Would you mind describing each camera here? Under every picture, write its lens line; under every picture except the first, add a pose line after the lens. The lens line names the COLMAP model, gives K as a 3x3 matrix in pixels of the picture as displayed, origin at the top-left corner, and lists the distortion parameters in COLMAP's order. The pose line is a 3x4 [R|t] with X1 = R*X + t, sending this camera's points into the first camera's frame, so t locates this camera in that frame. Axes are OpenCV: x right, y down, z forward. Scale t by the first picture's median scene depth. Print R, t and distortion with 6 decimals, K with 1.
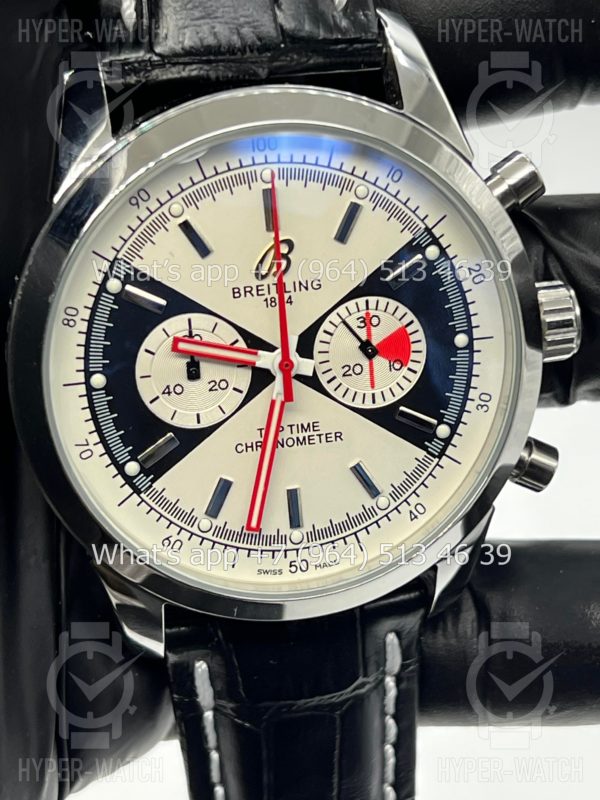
lens RADIAL K [[1938.5, 0, 302.2], [0, 1938.5, 405.2], [0, 0, 1]] dist [0.294315, 0.000000]
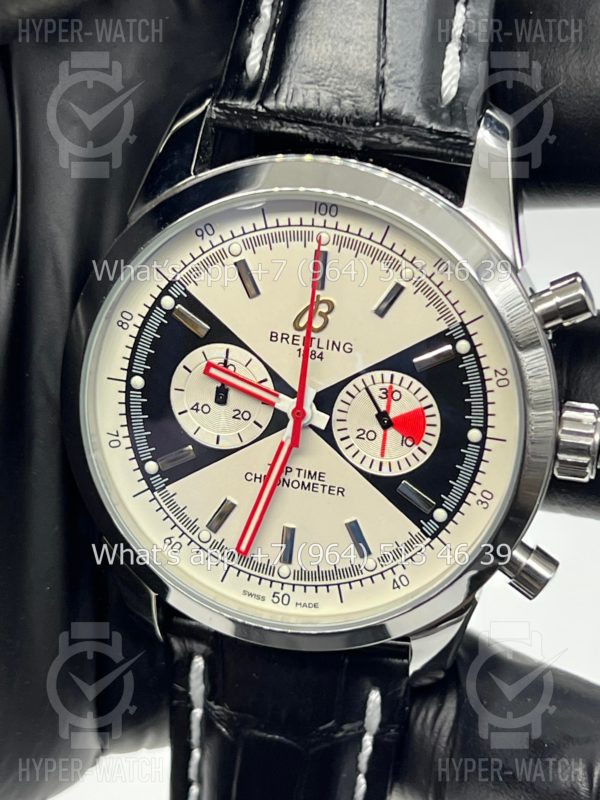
lens RADIAL K [[1938.5, 0, 302.7], [0, 1938.5, 402.2], [0, 0, 1]] dist [0.294315, 0.000000]
pose [[0.911623, 0.262514, -0.316276, 0.325219], [-0.258746, 0.964397, 0.054667, -0.084456], [0.319366, 0.031999, 0.947091, -0.012575]]
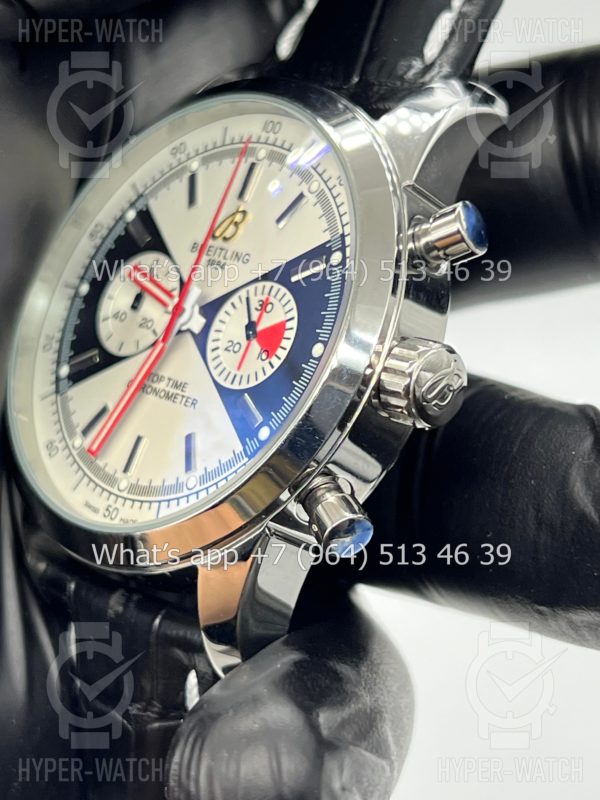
lens RADIAL K [[1938.5, 0, 302.2], [0, 1938.5, 398.4], [0, 0, 1]] dist [0.294315, 0.000000]
pose [[0.528418, 0.200476, -0.824975, 0.870511], [-0.571212, 0.802840, -0.170780, 0.152646], [0.628085, 0.561479, 0.538749, 0.505461]]
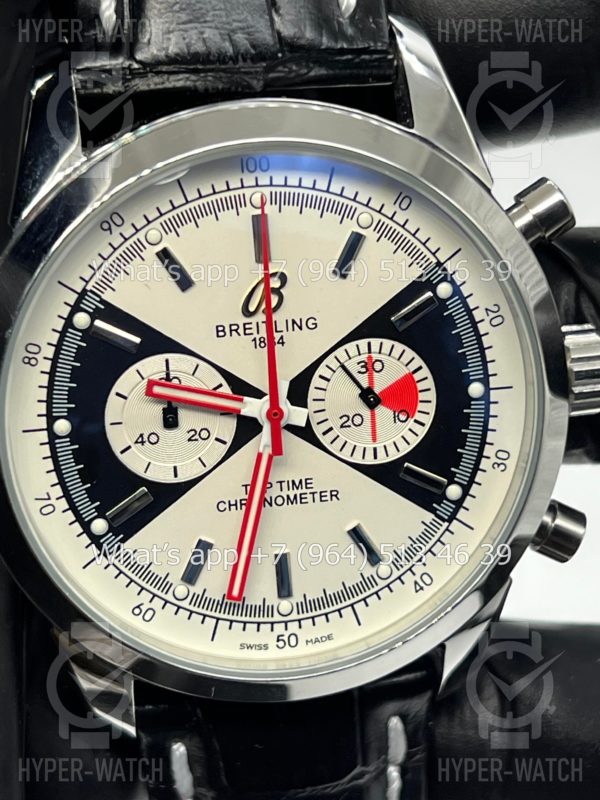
lens RADIAL K [[1938.5, 0, 299.0], [0, 1938.5, 399.0], [0, 0, 1]] dist [0.294315, 0.000000]
pose [[0.998943, 0.022621, -0.040016, 0.037313], [-0.023233, 0.999619, -0.014906, -0.014391], [0.039663, 0.015820, 0.999088, 0.115495]]
